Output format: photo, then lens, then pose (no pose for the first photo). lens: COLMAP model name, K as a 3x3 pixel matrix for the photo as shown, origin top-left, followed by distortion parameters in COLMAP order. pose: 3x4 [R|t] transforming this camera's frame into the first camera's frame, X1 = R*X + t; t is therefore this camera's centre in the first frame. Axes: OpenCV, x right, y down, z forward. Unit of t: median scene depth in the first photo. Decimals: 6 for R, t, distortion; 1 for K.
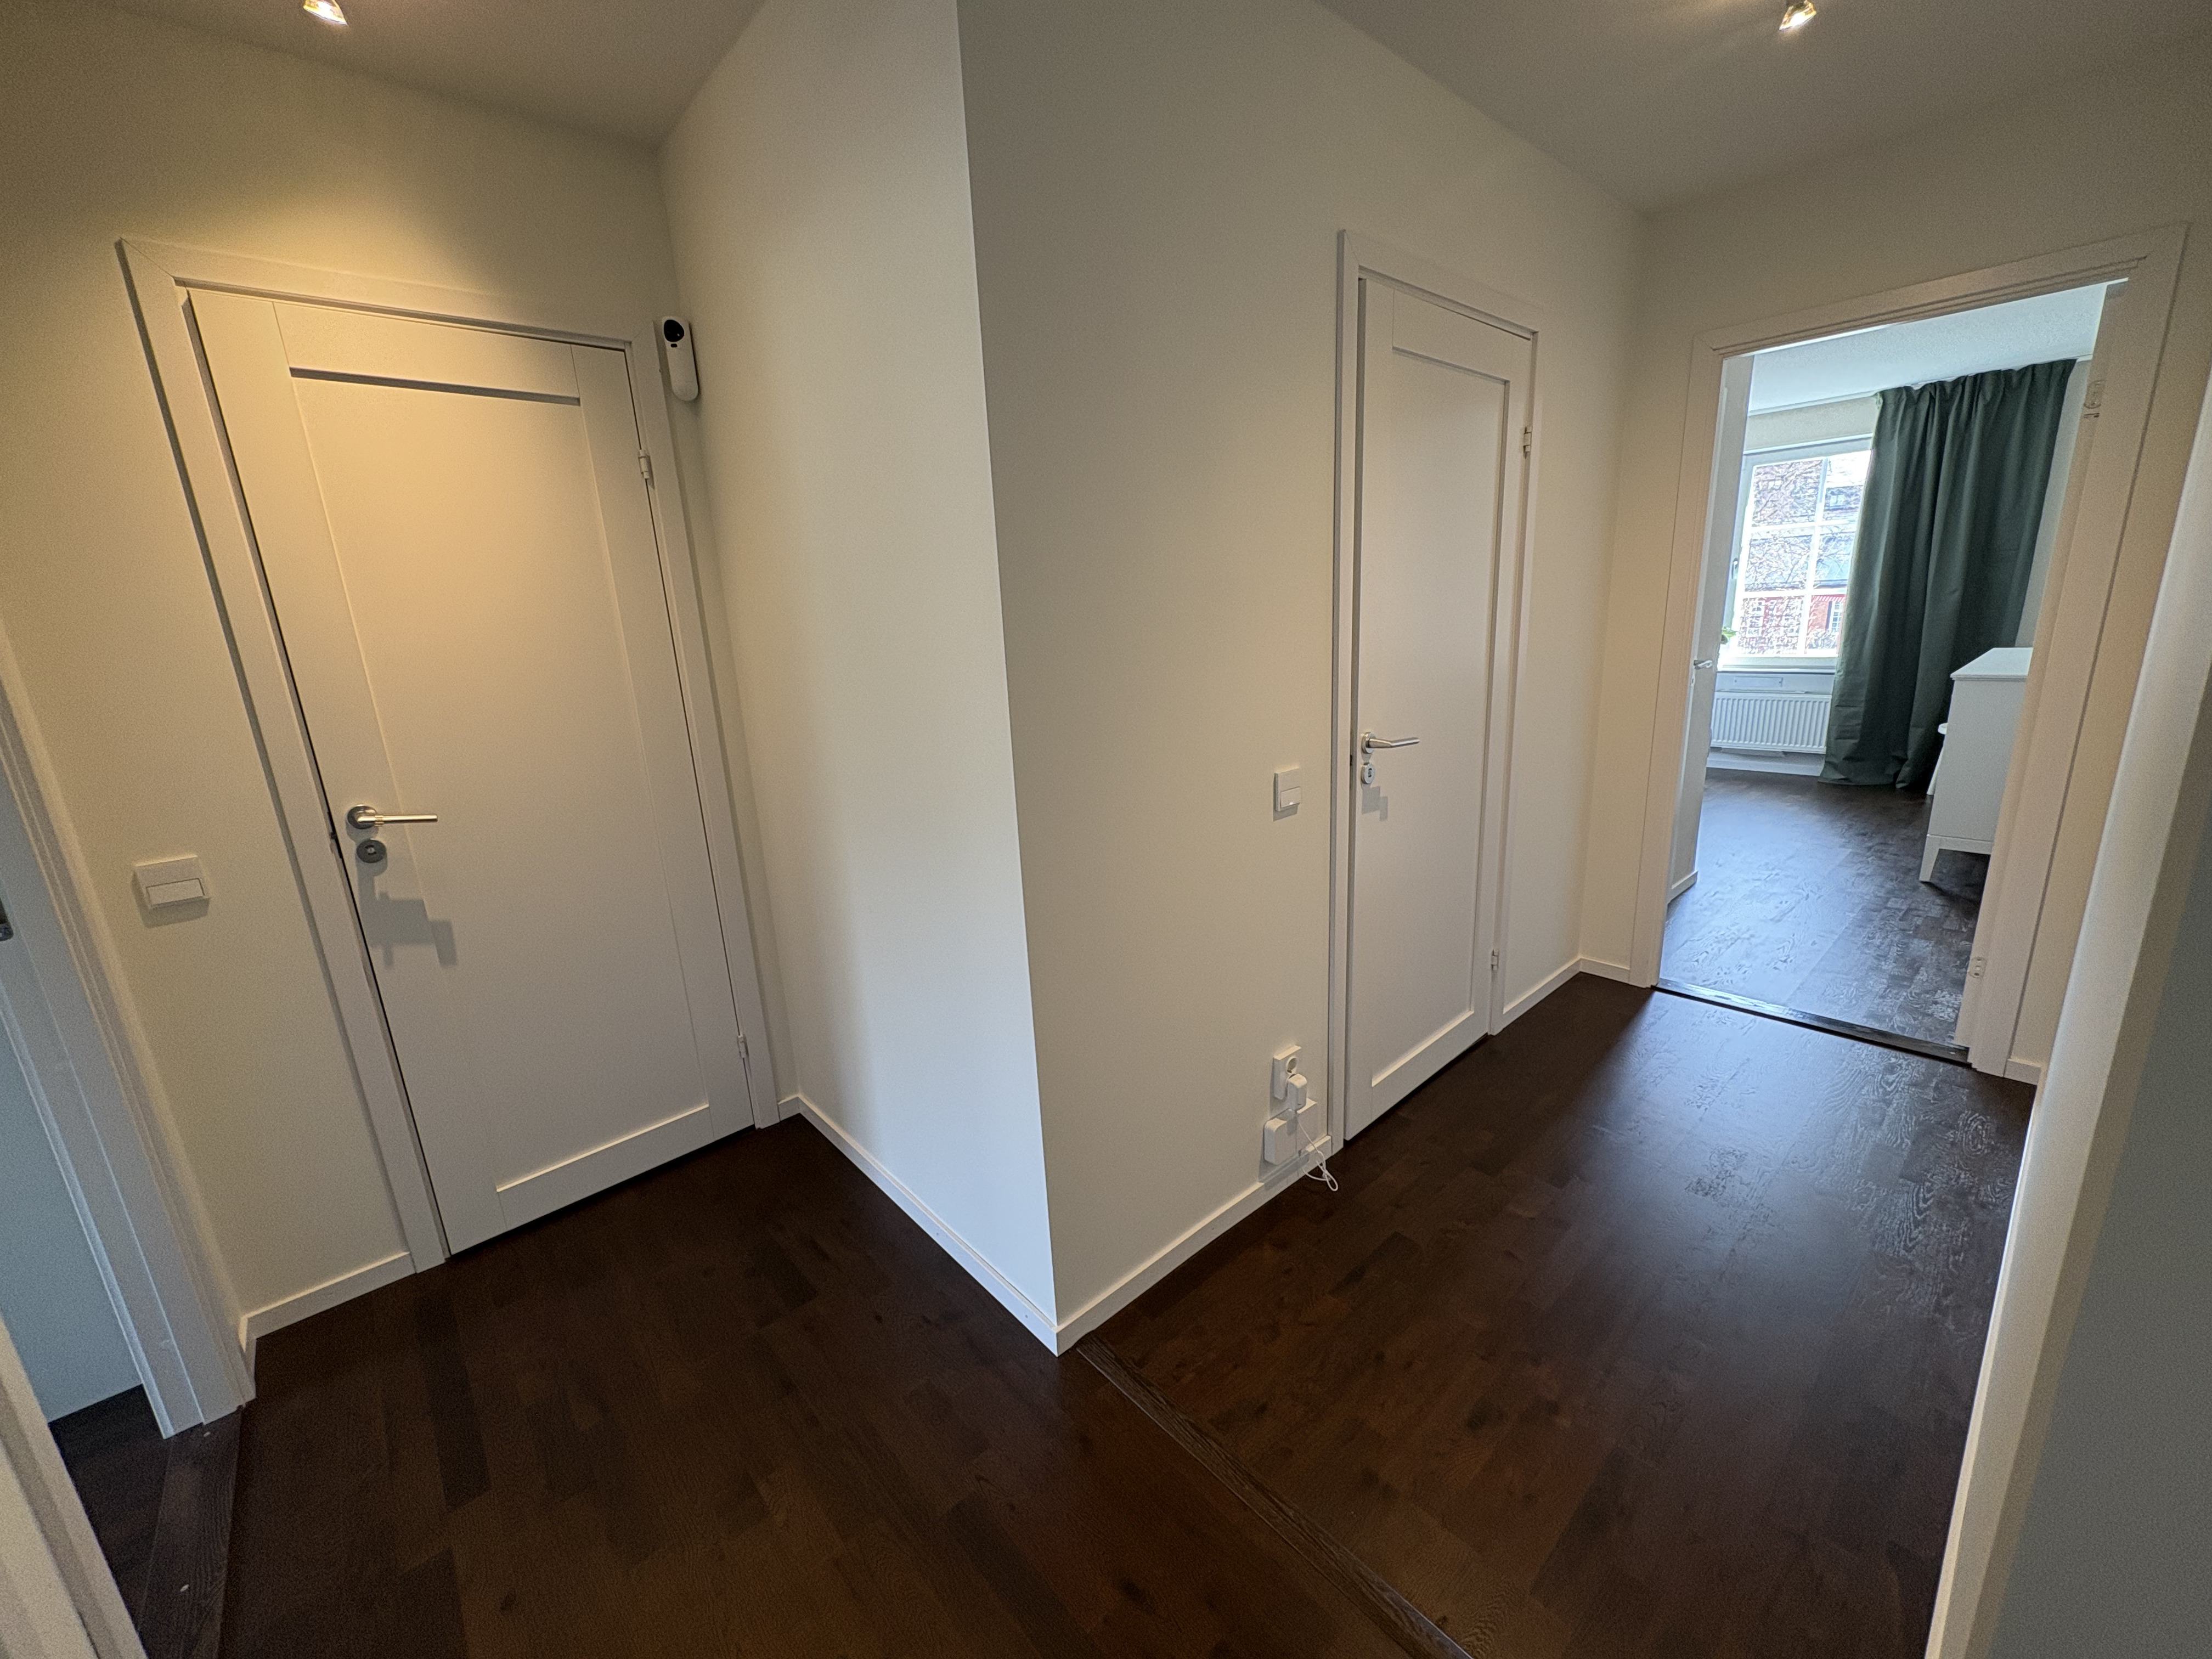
lens RADIAL K [[878.7, 0, 1106.0], [0, 878.7, 829.5], [0, 0, 1]] dist [0.003157, -0.000025]
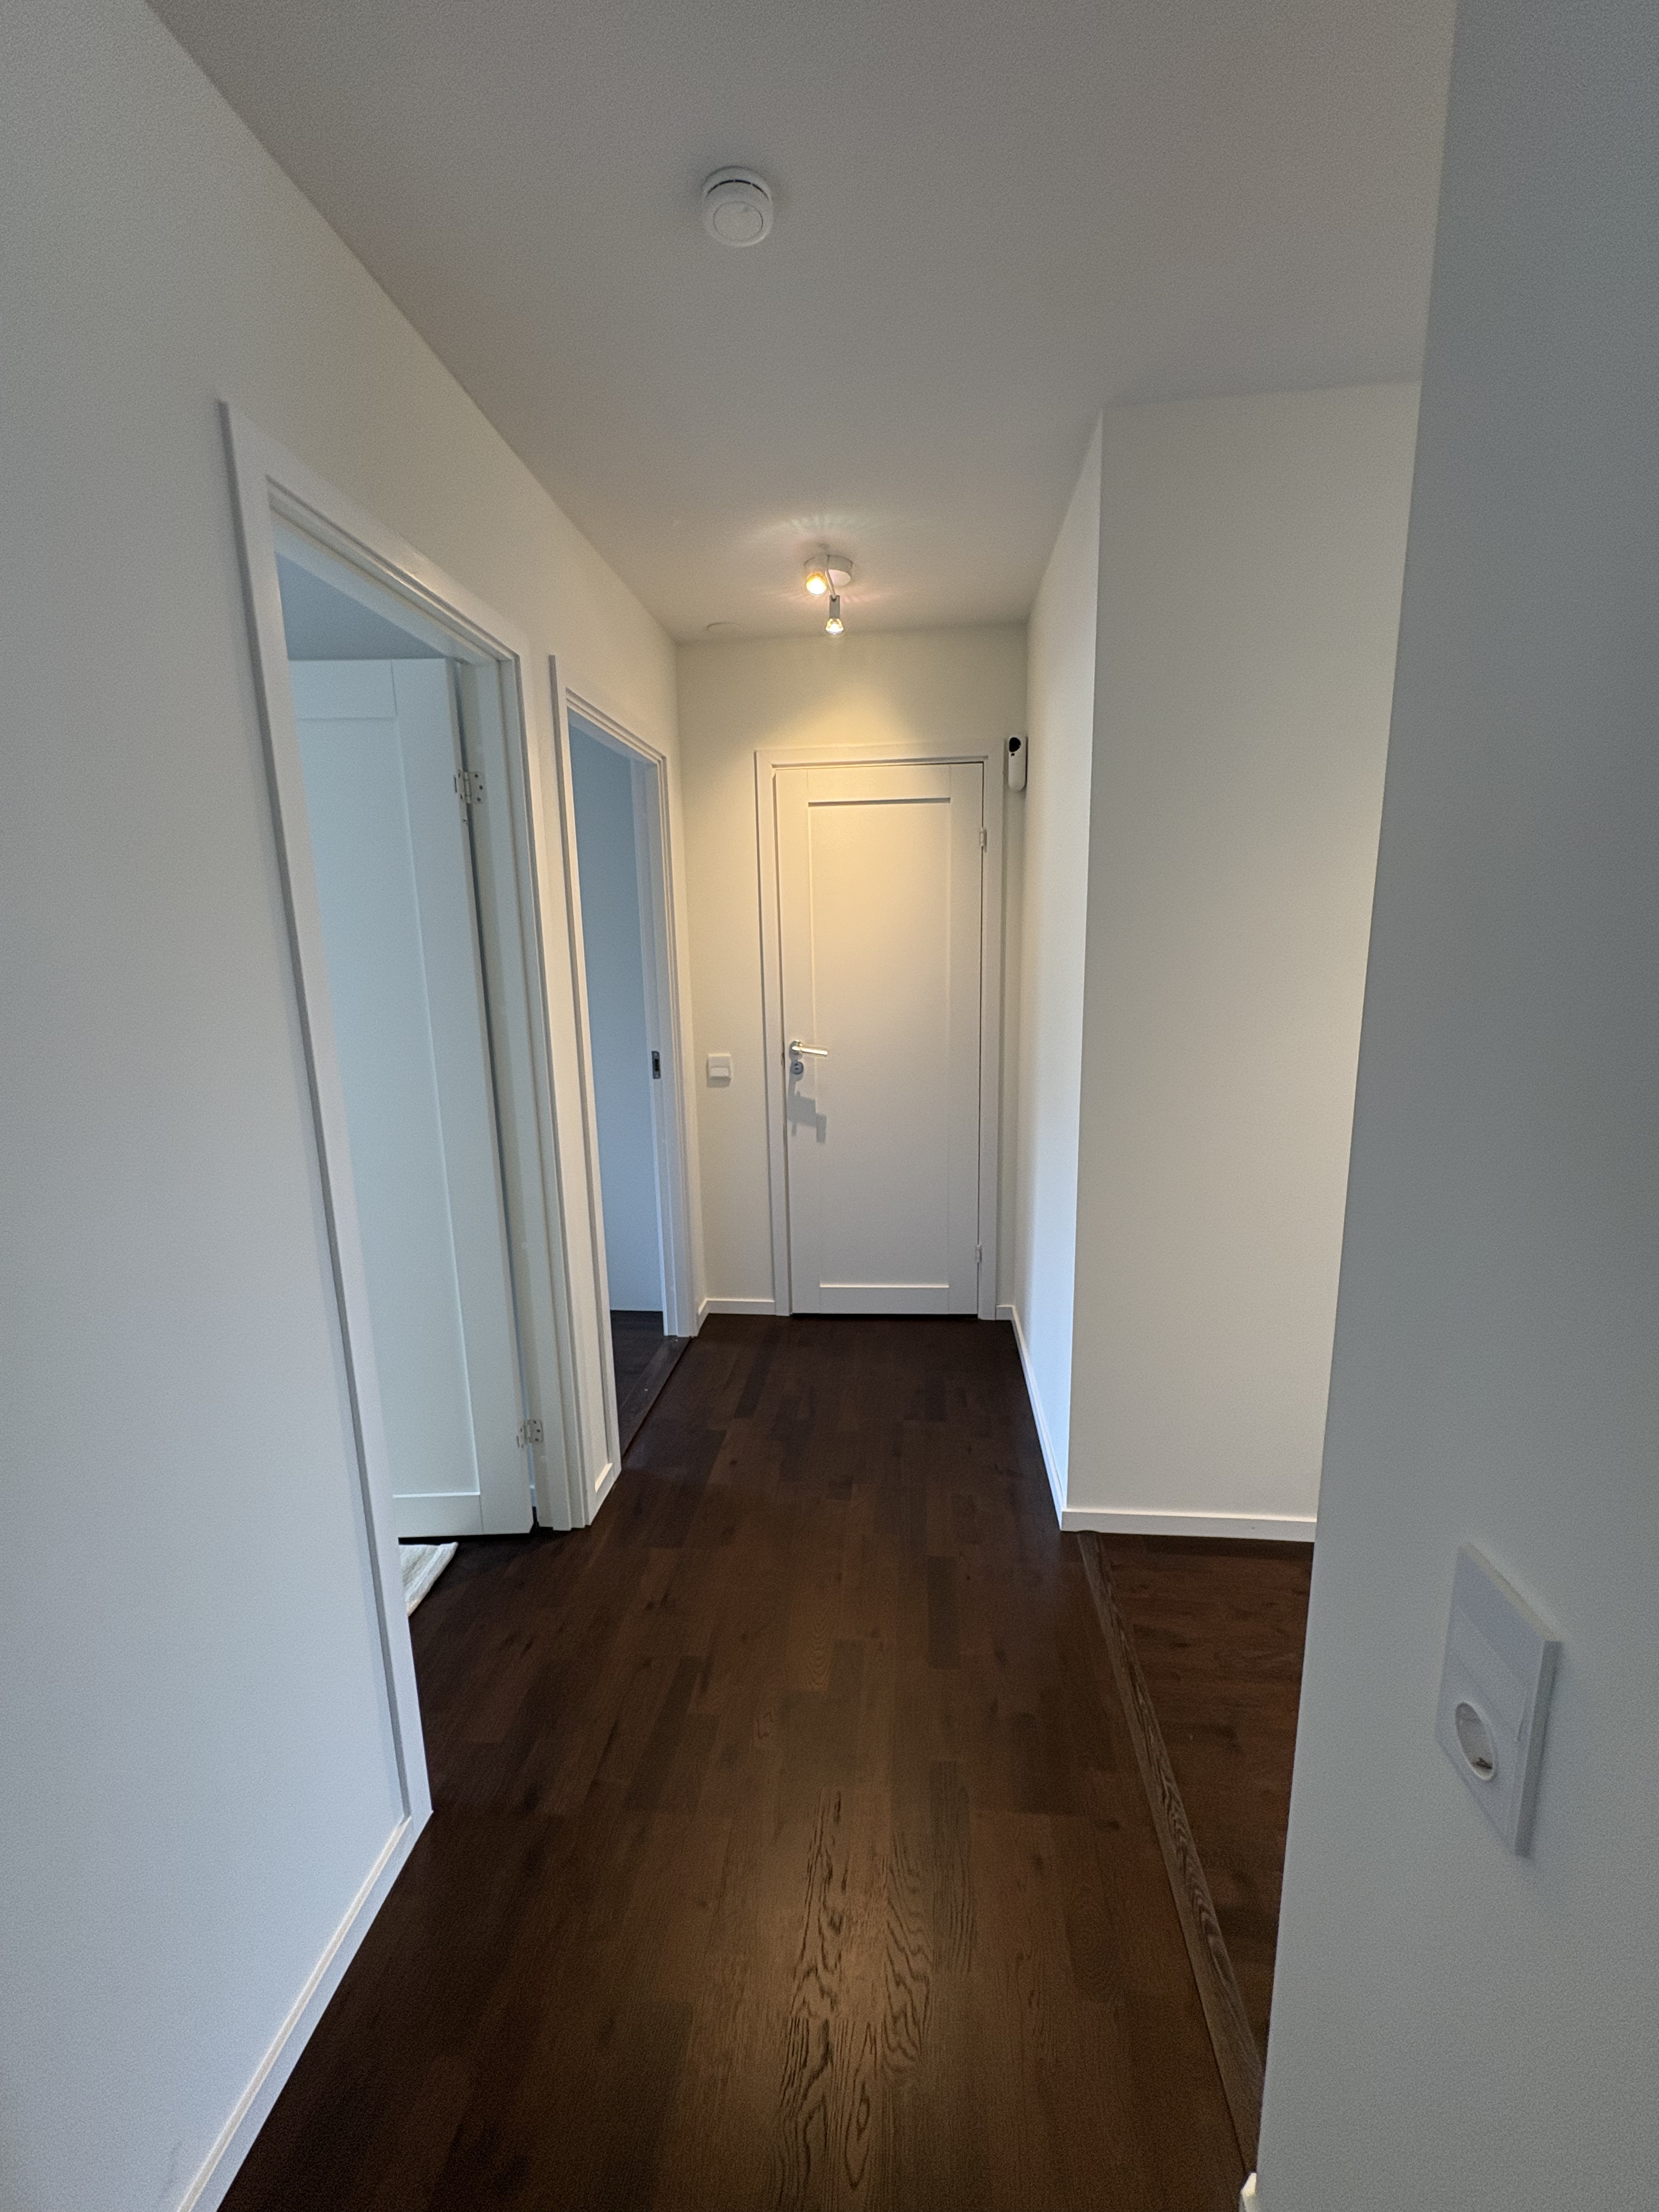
lens RADIAL K [[878.7, 0, 829.5], [0, 878.7, 1106.0], [0, 0, 1]] dist [0.003157, -0.000025]
pose [[0.675672, 0.167486, -0.717925, 0.469704], [-0.193982, 0.979924, 0.046043, 0.006423], [0.711224, 0.108154, 0.694596, -0.162477]]
